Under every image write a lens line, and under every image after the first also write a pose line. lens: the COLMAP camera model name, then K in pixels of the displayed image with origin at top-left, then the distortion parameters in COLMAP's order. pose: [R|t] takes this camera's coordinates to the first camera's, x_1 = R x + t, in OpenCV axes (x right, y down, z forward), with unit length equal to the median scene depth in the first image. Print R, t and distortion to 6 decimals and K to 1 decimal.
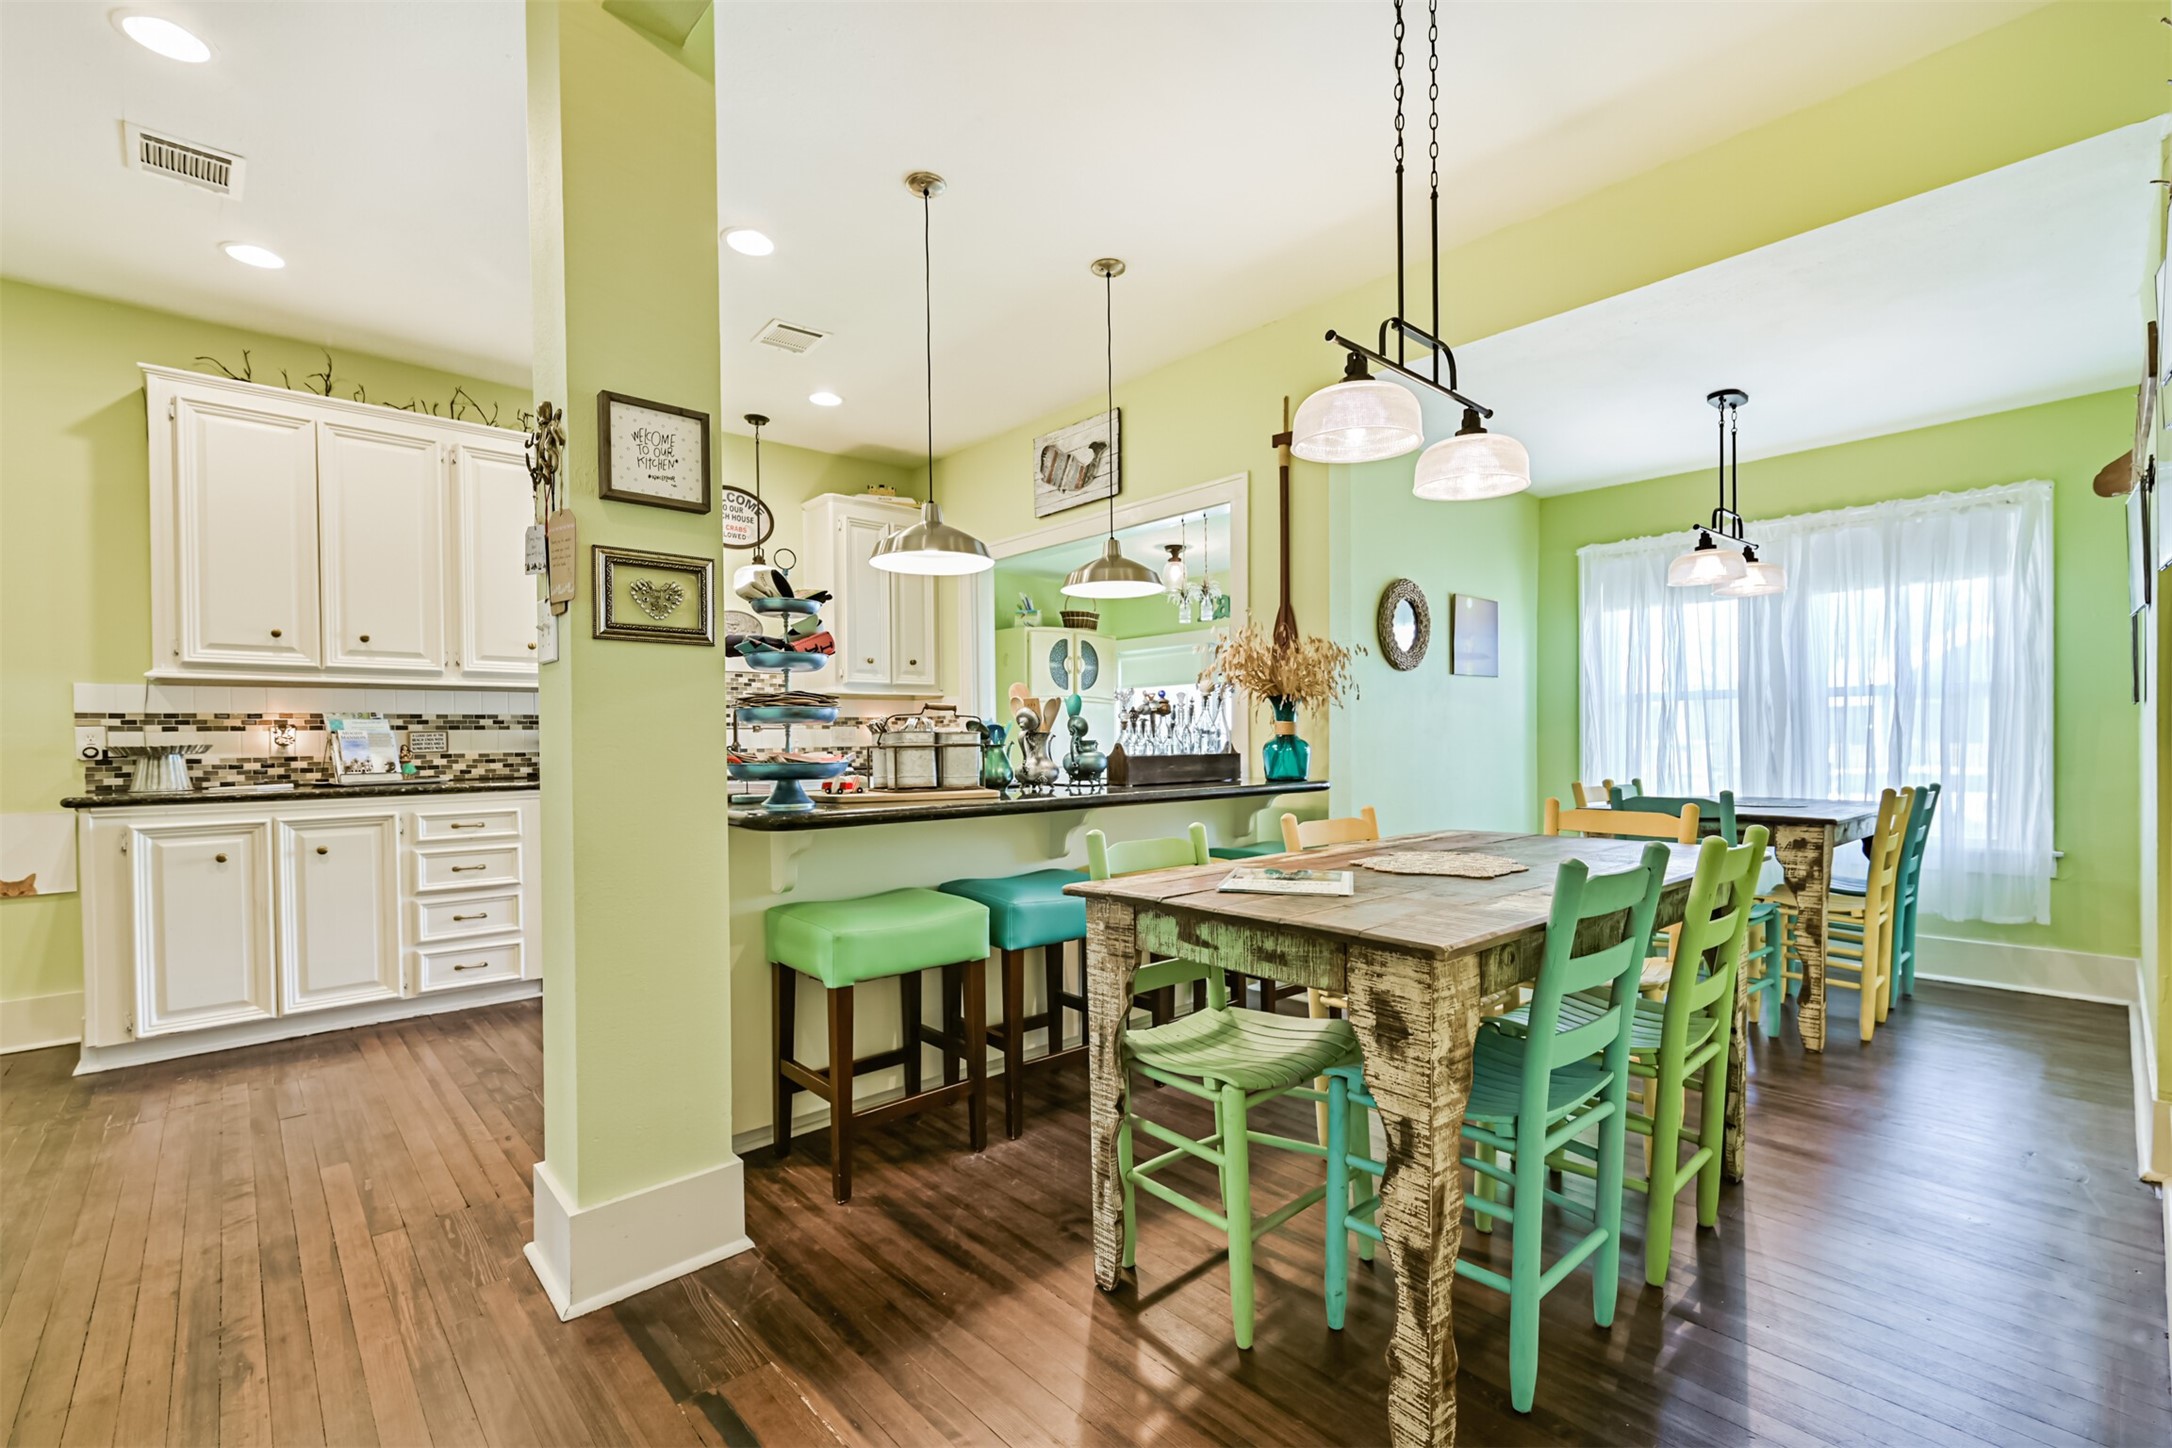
lens RADIAL K [[943.6, 0, 1095.5], [0, 943.6, 747.2], [0, 0, 1]] dist [0.001624, 0.000499]
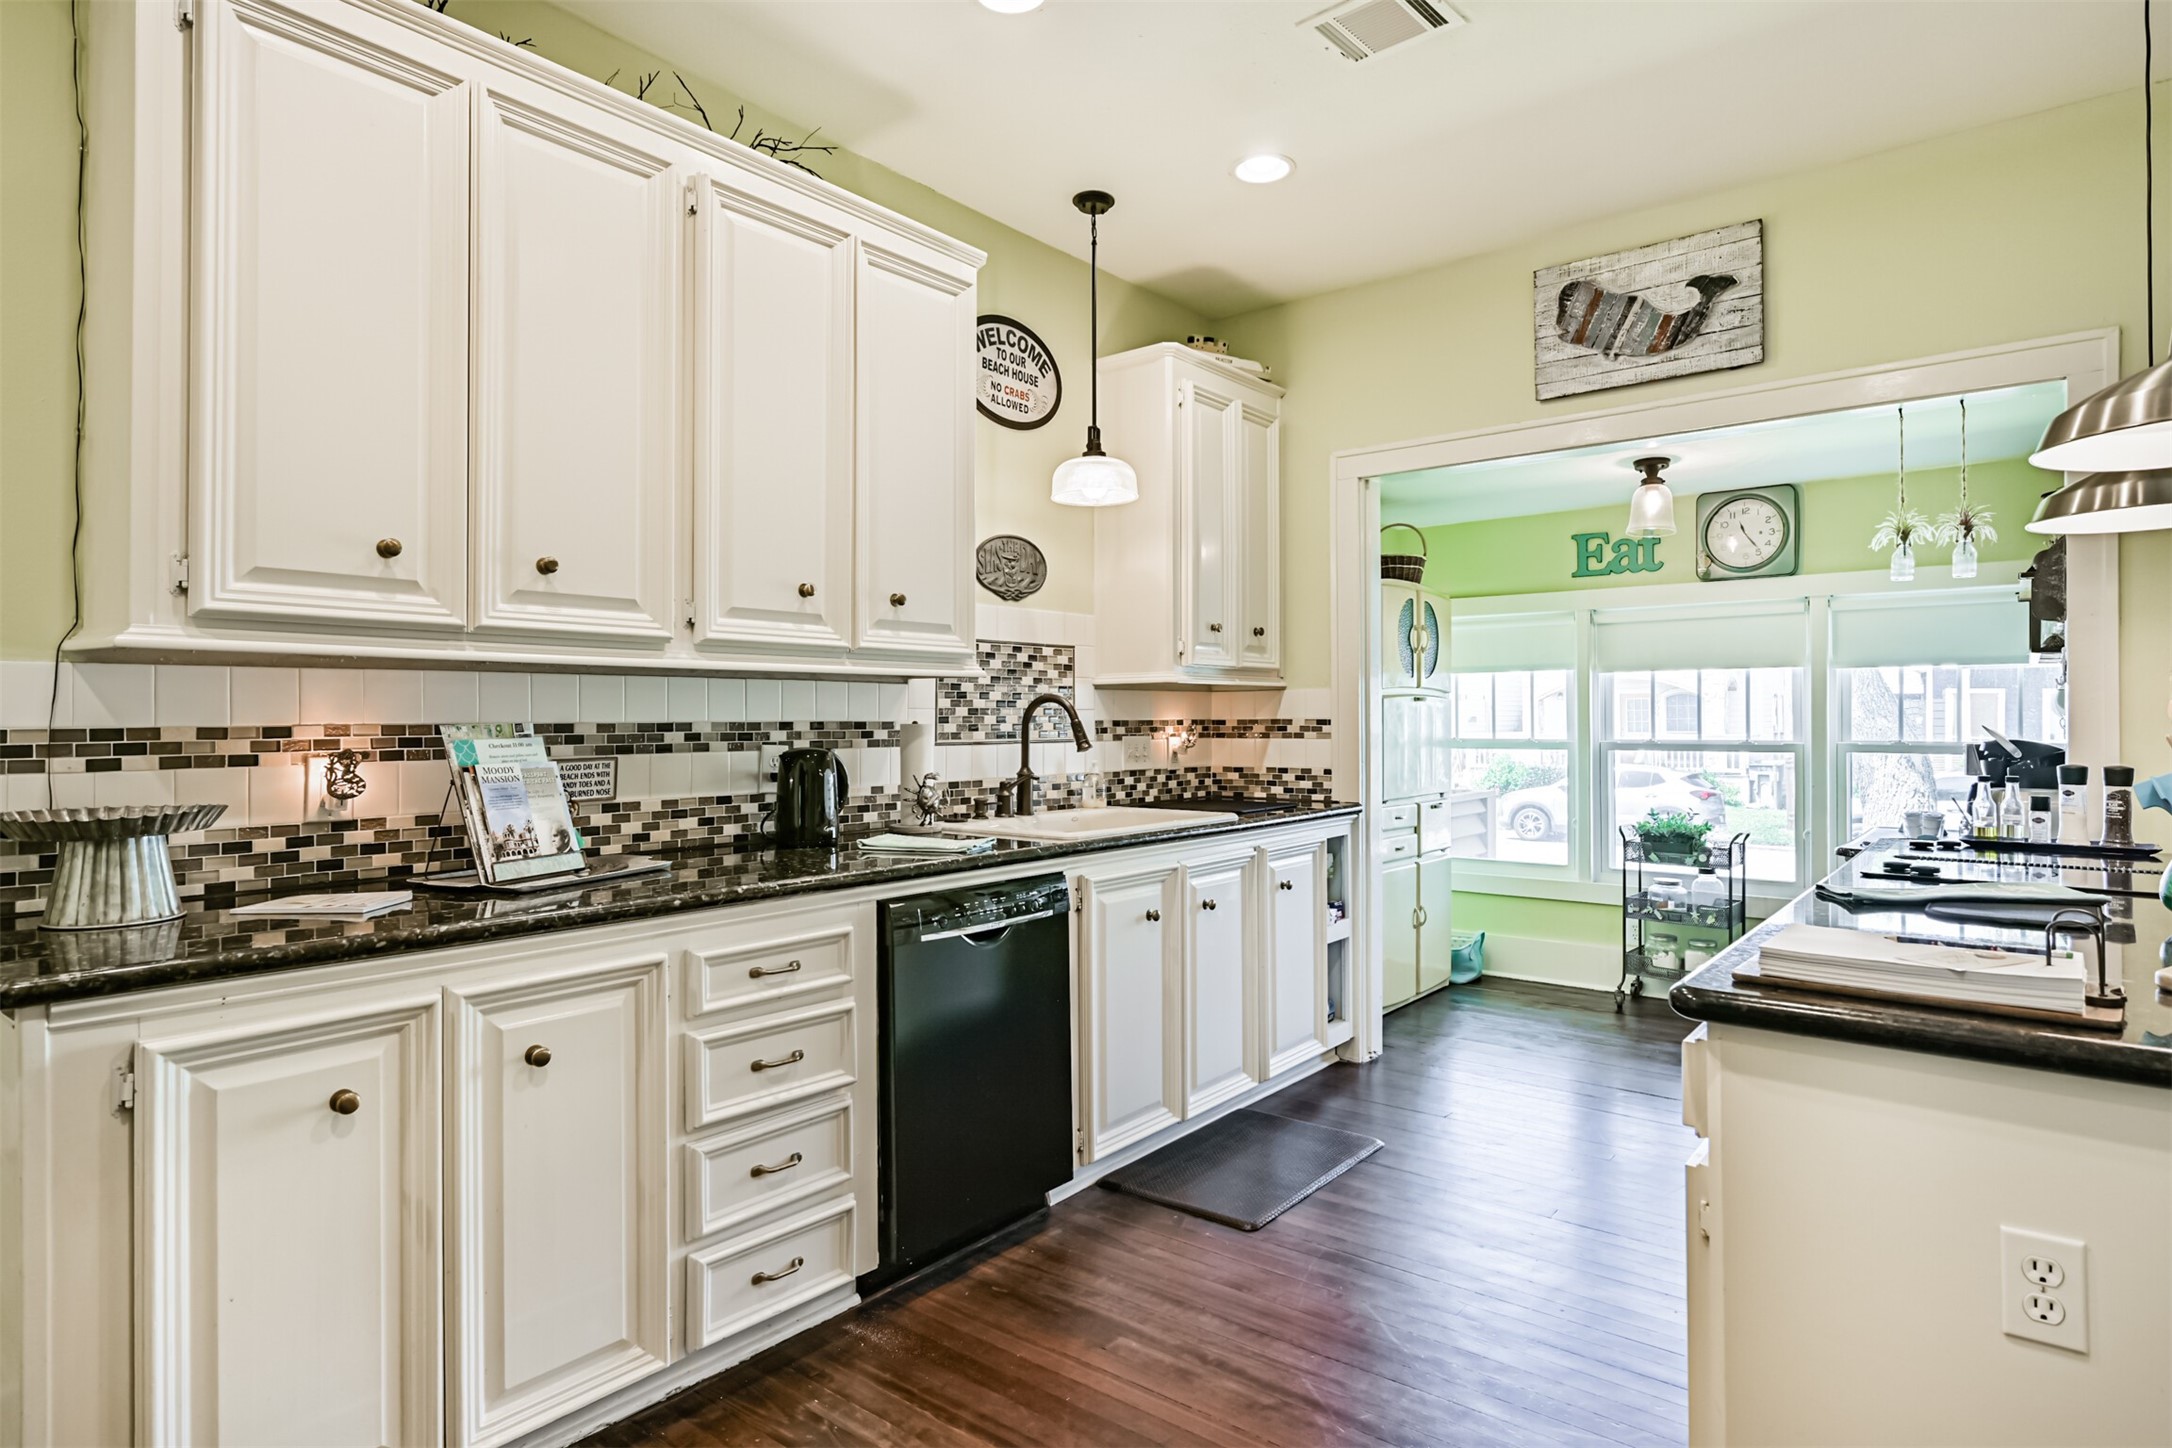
lens RADIAL K [[1172.6, 0, 1092.9], [0, 1172.6, 707.7], [0, 0, 1]] dist [-0.001770, -0.000627]
pose [[0.988197, 0.012023, 0.152715, -0.593478], [-0.009356, 0.999791, -0.018172, -0.038043], [-0.152901, 0.016528, 0.988103, 0.393264]]
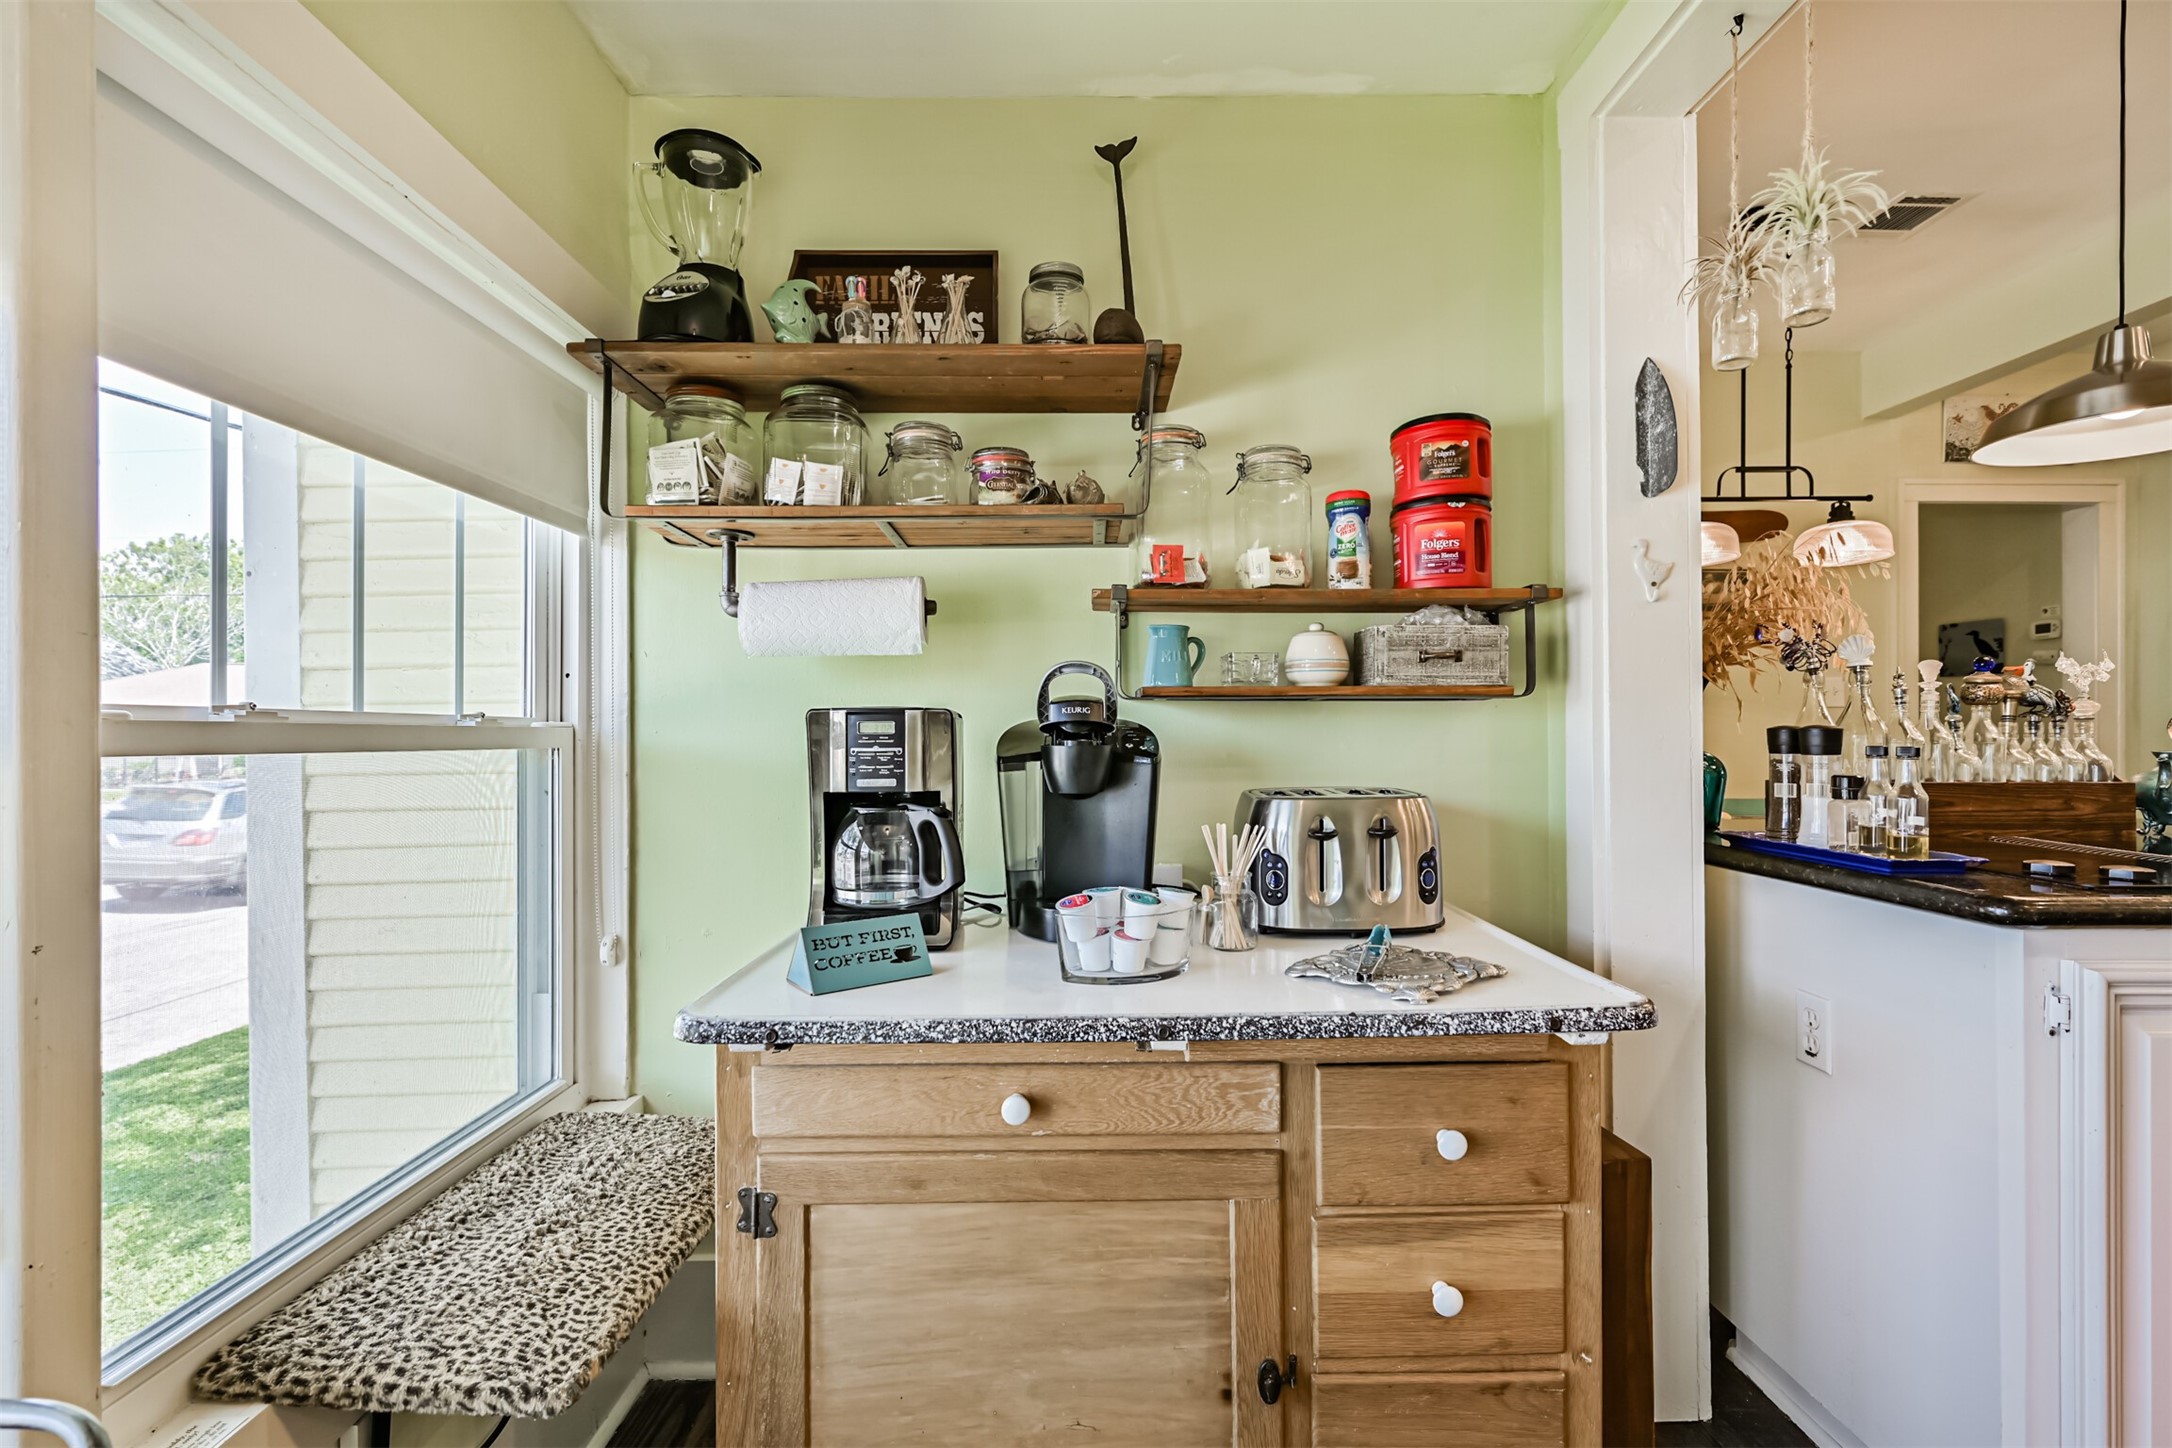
lens RADIAL K [[943.6, 0, 1095.8], [0, 943.6, 728.1], [0, 0, 1]] dist [-0.000714, 0.000288]
pose [[-0.743965, 0.013844, 0.668075, 0.080975], [0.014965, 0.999880, -0.004055, -0.022743], [-0.668051, 0.006981, -0.744083, 1.509717]]
